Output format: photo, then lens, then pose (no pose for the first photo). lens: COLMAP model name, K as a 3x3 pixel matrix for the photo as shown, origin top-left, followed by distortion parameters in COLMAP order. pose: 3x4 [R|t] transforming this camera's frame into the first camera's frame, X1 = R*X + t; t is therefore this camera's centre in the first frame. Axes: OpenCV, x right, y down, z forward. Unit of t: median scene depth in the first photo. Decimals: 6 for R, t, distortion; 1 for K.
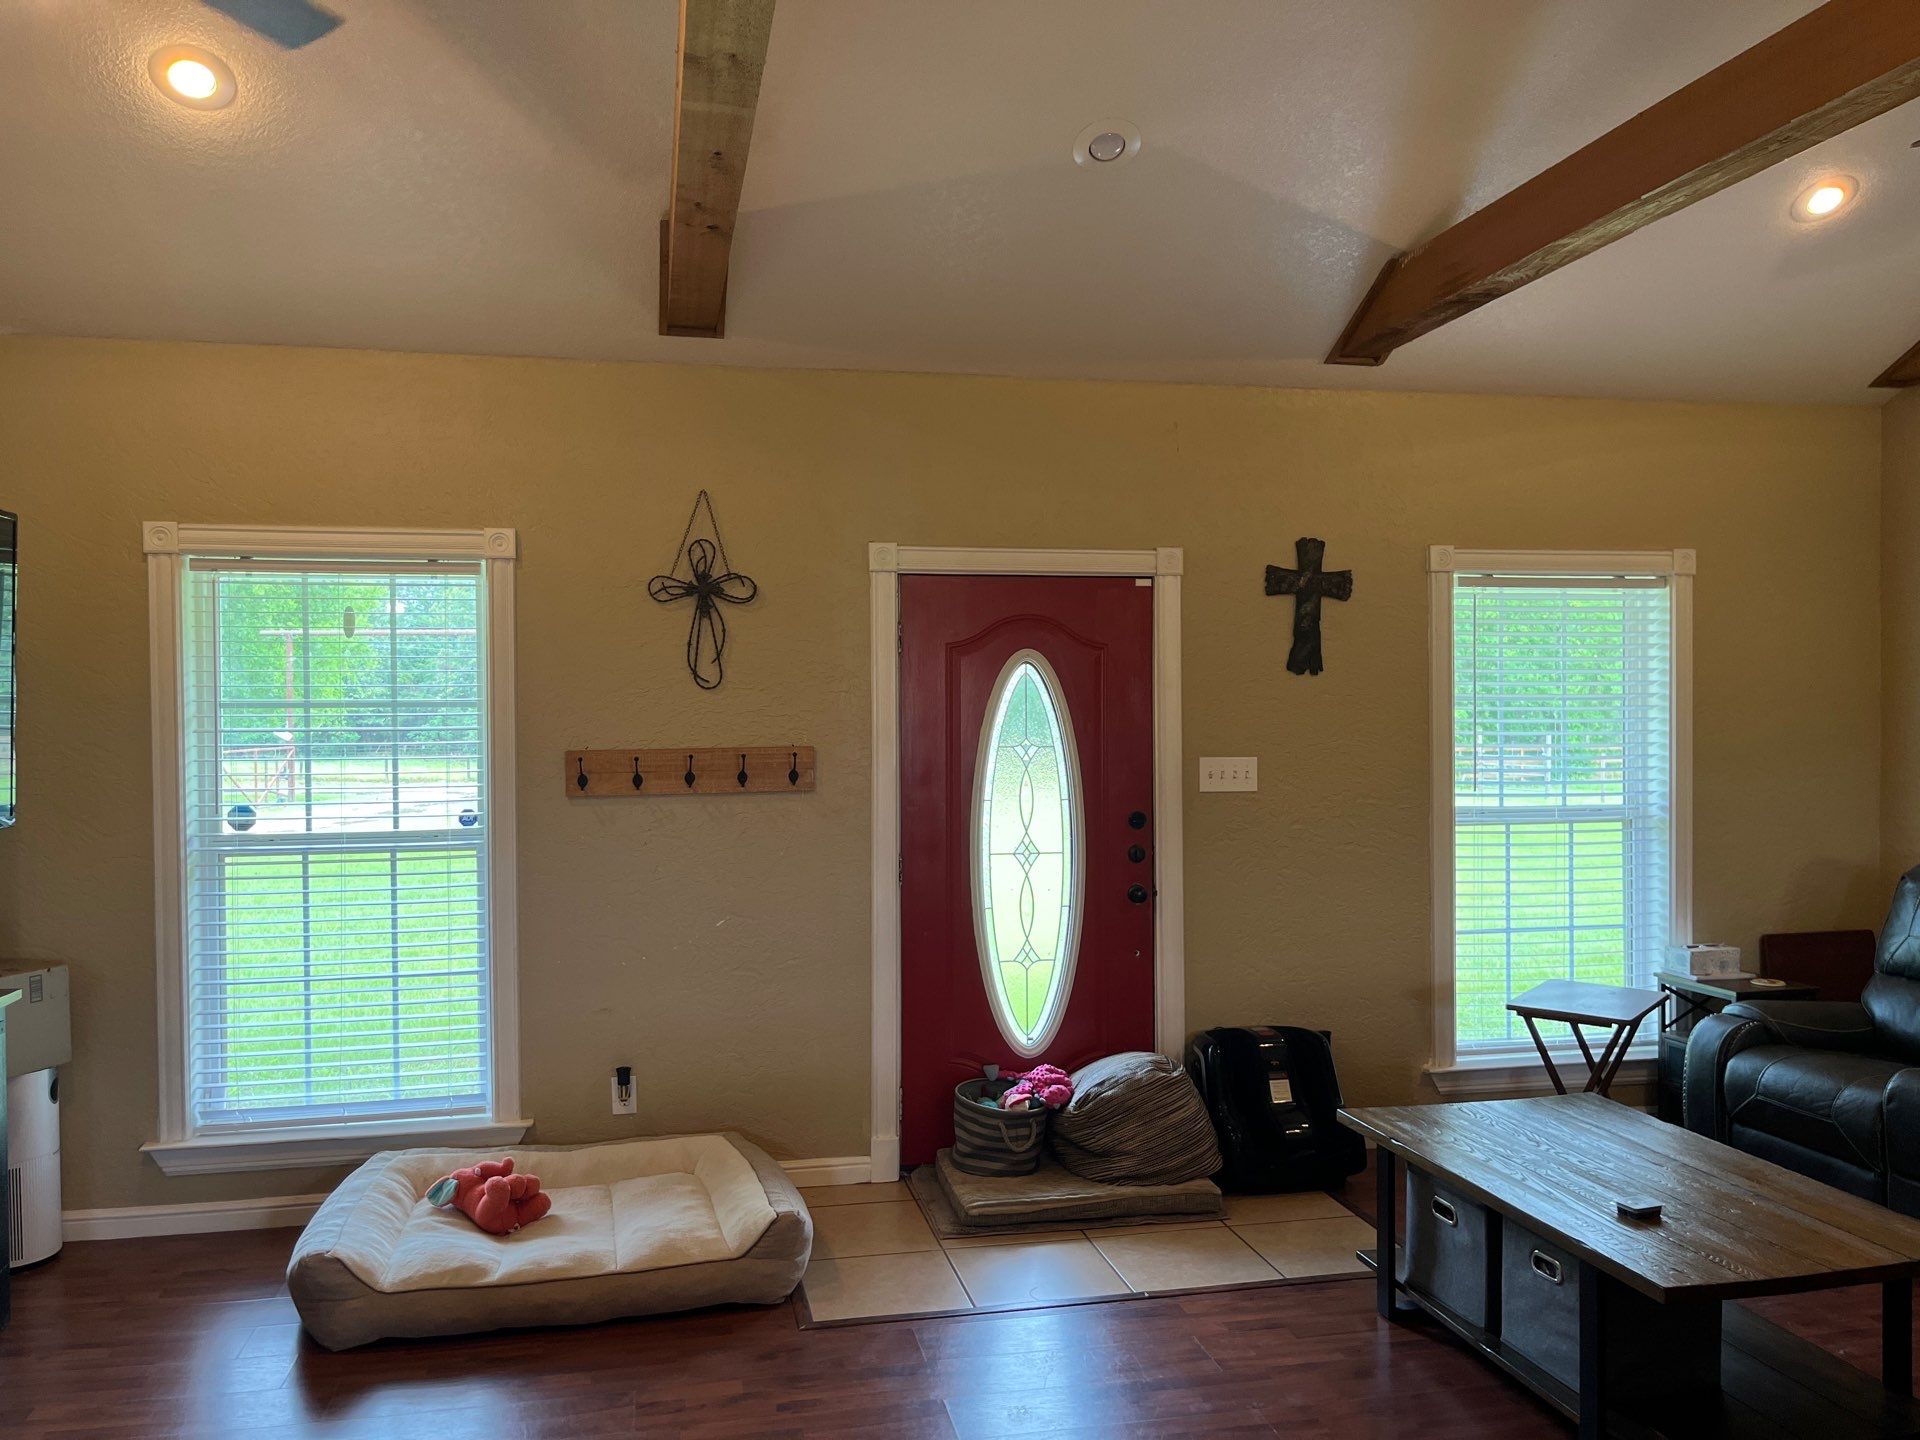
lens RADIAL K [[1441.5, 0, 968.0], [0, 1441.5, 713.8], [0, 0, 1]] dist [0.086573, -0.125969]
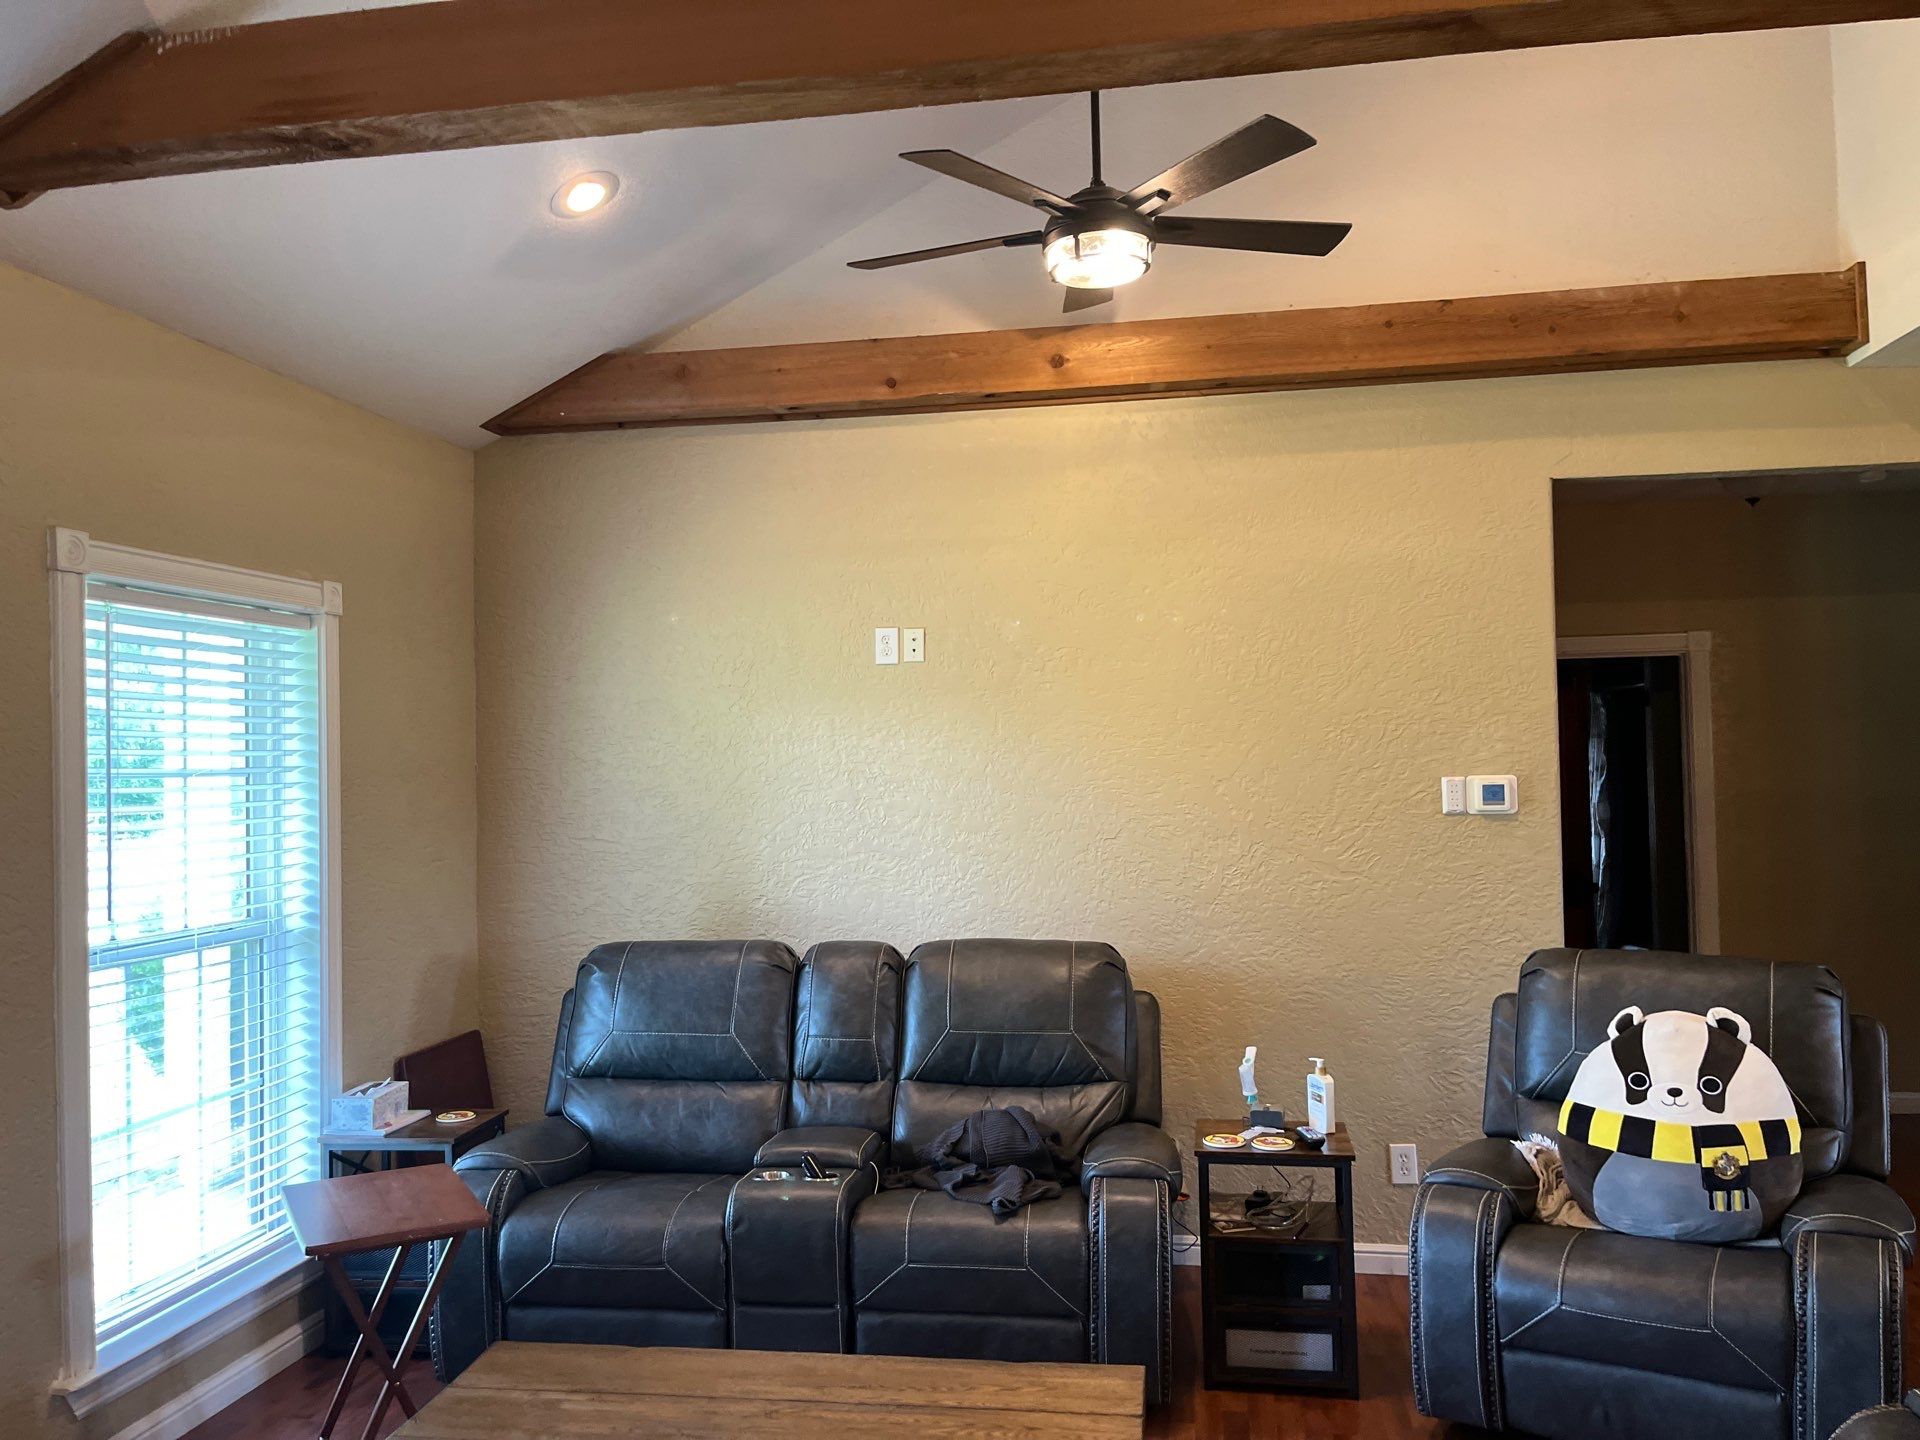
lens RADIAL K [[1437.9, 0, 960.0], [0, 1437.9, 720.0], [0, 0, 1]] dist [0.079424, -0.110225]
pose [[0.379453, 0.024460, 0.924888, -0.106425], [0.020533, 0.999182, -0.034849, -0.004704], [-0.924983, 0.032214, 0.378640, 0.416100]]
